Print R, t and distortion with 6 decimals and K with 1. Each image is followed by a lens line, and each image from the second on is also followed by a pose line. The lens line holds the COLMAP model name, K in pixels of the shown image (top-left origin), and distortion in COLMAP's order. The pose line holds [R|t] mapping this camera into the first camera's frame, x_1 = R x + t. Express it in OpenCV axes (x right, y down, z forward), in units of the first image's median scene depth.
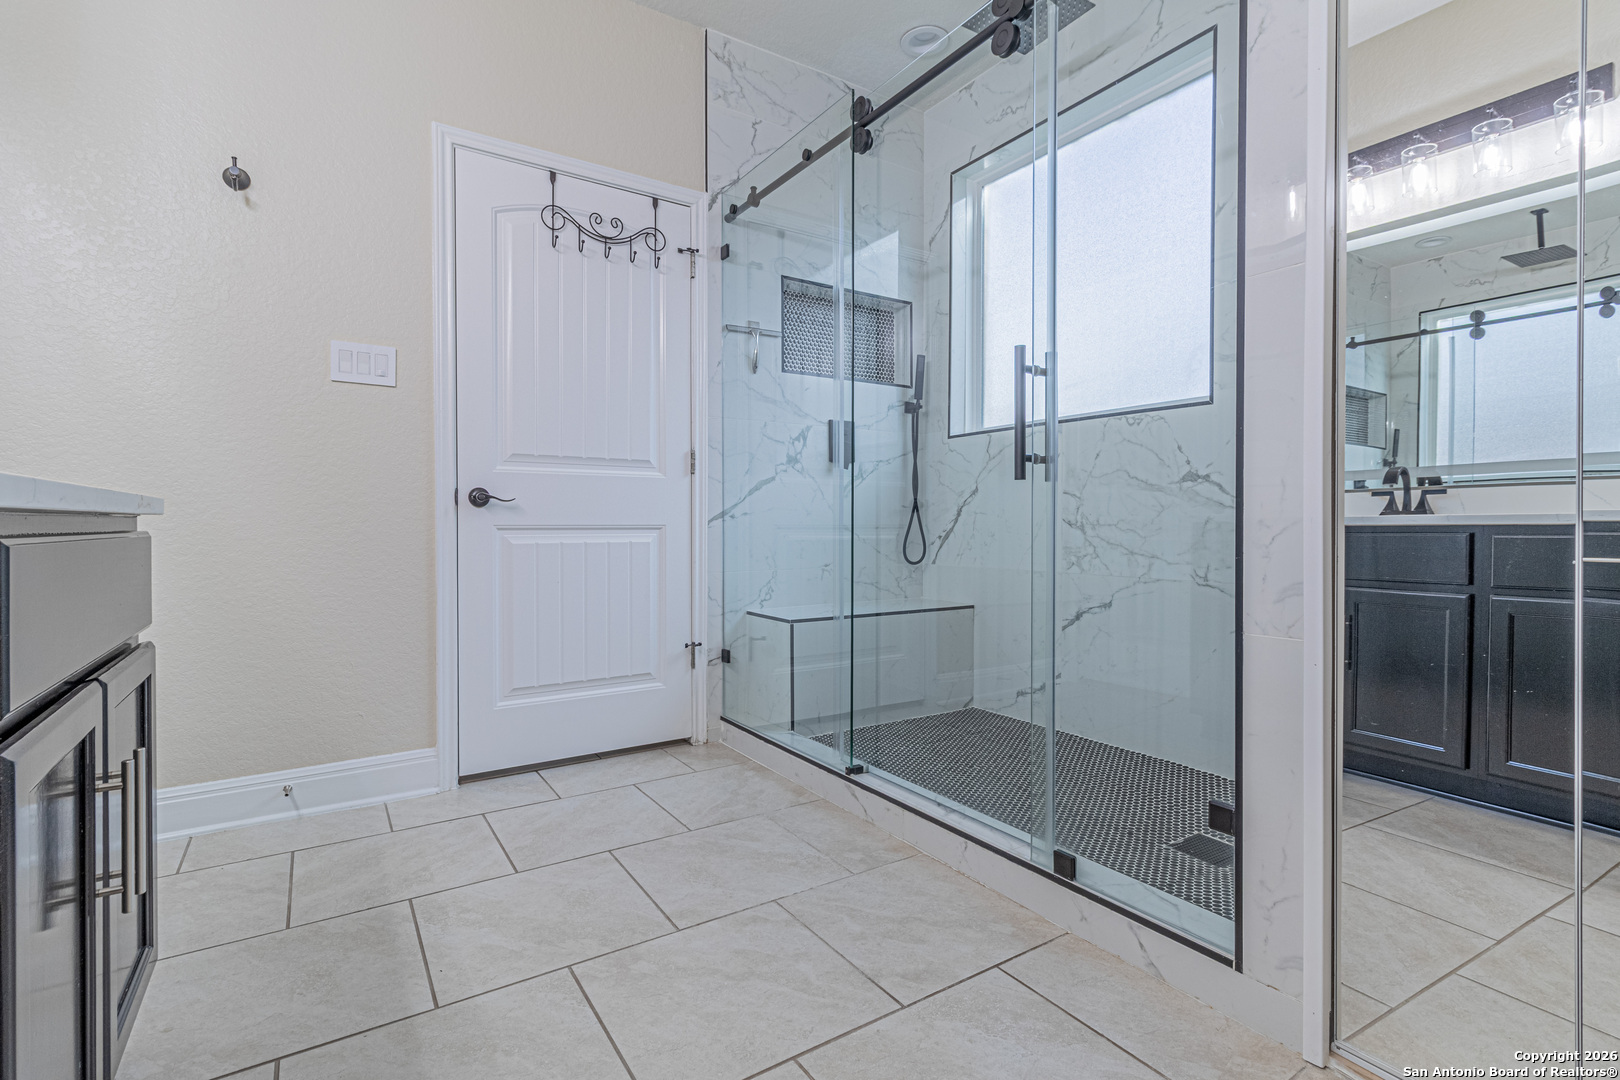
lens RADIAL K [[770.5, 0, 808.9], [0, 770.5, 535.9], [0, 0, 1]] dist [0.001635, 0.000555]
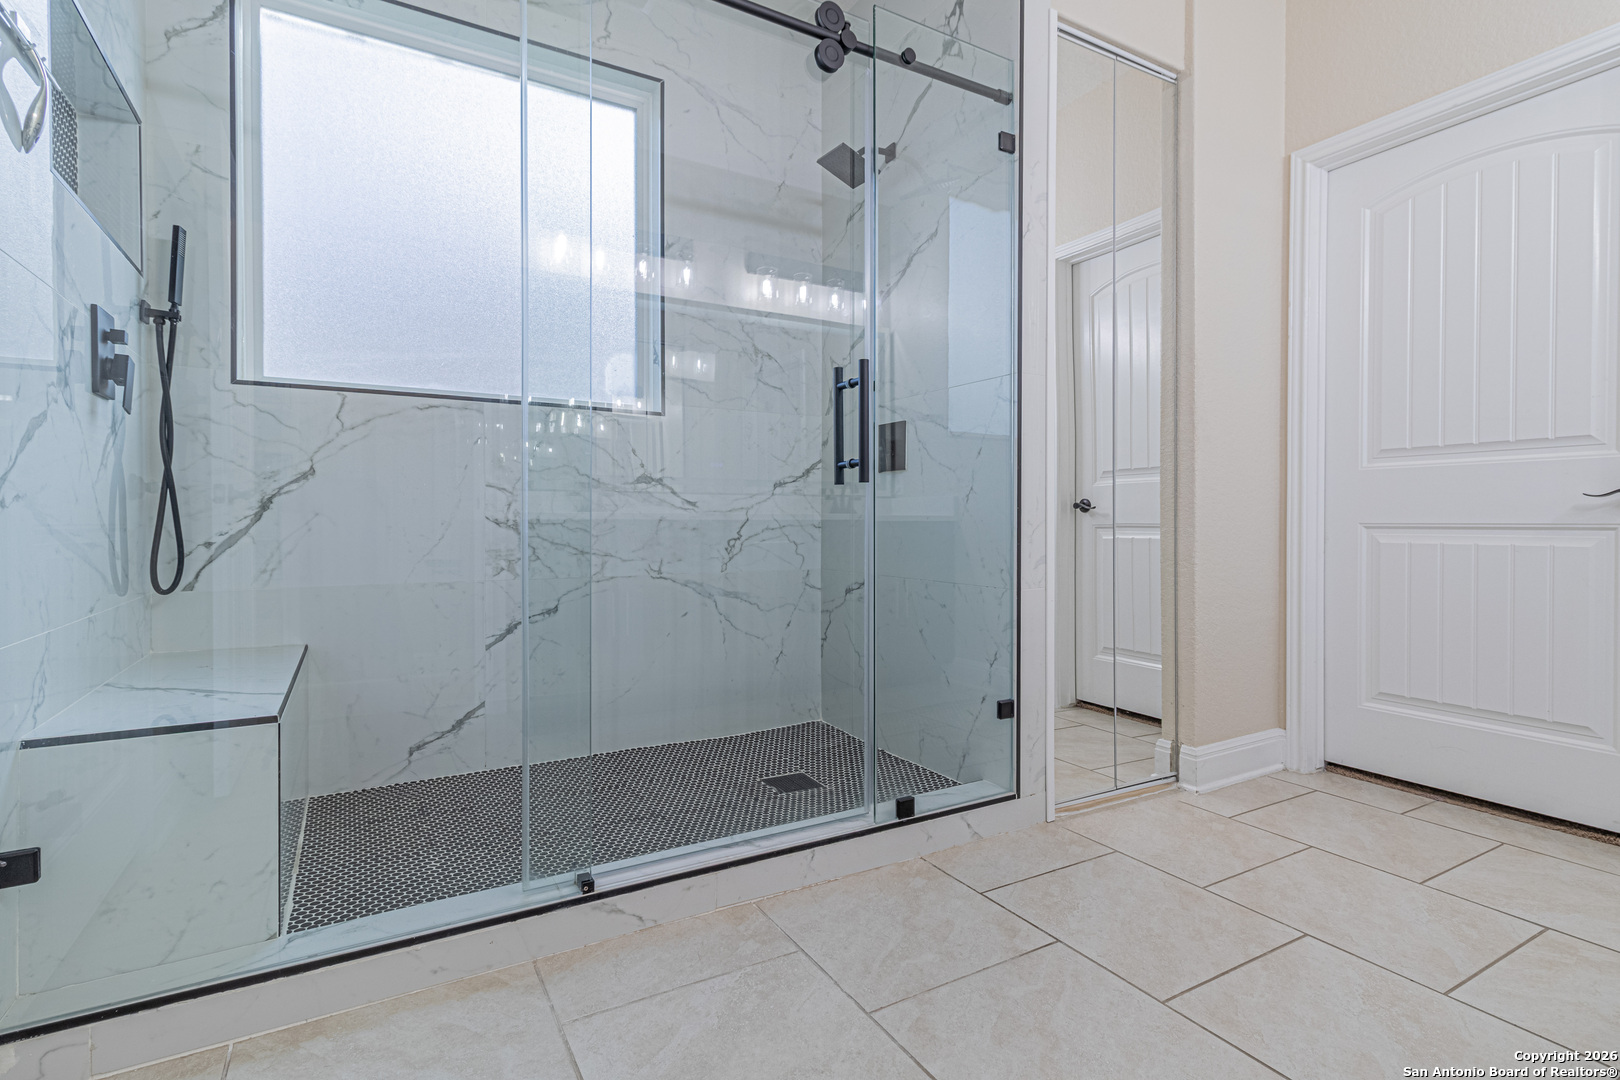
lens RADIAL K [[770.5, 0, 805.1], [0, 770.5, 530.0], [0, 0, 1]] dist [0.001635, 0.000555]
pose [[0.053846, -0.010516, 0.998494, -0.575025], [0.014811, 0.999843, 0.009731, -0.012563], [-0.998439, 0.014265, 0.053993, 0.719347]]
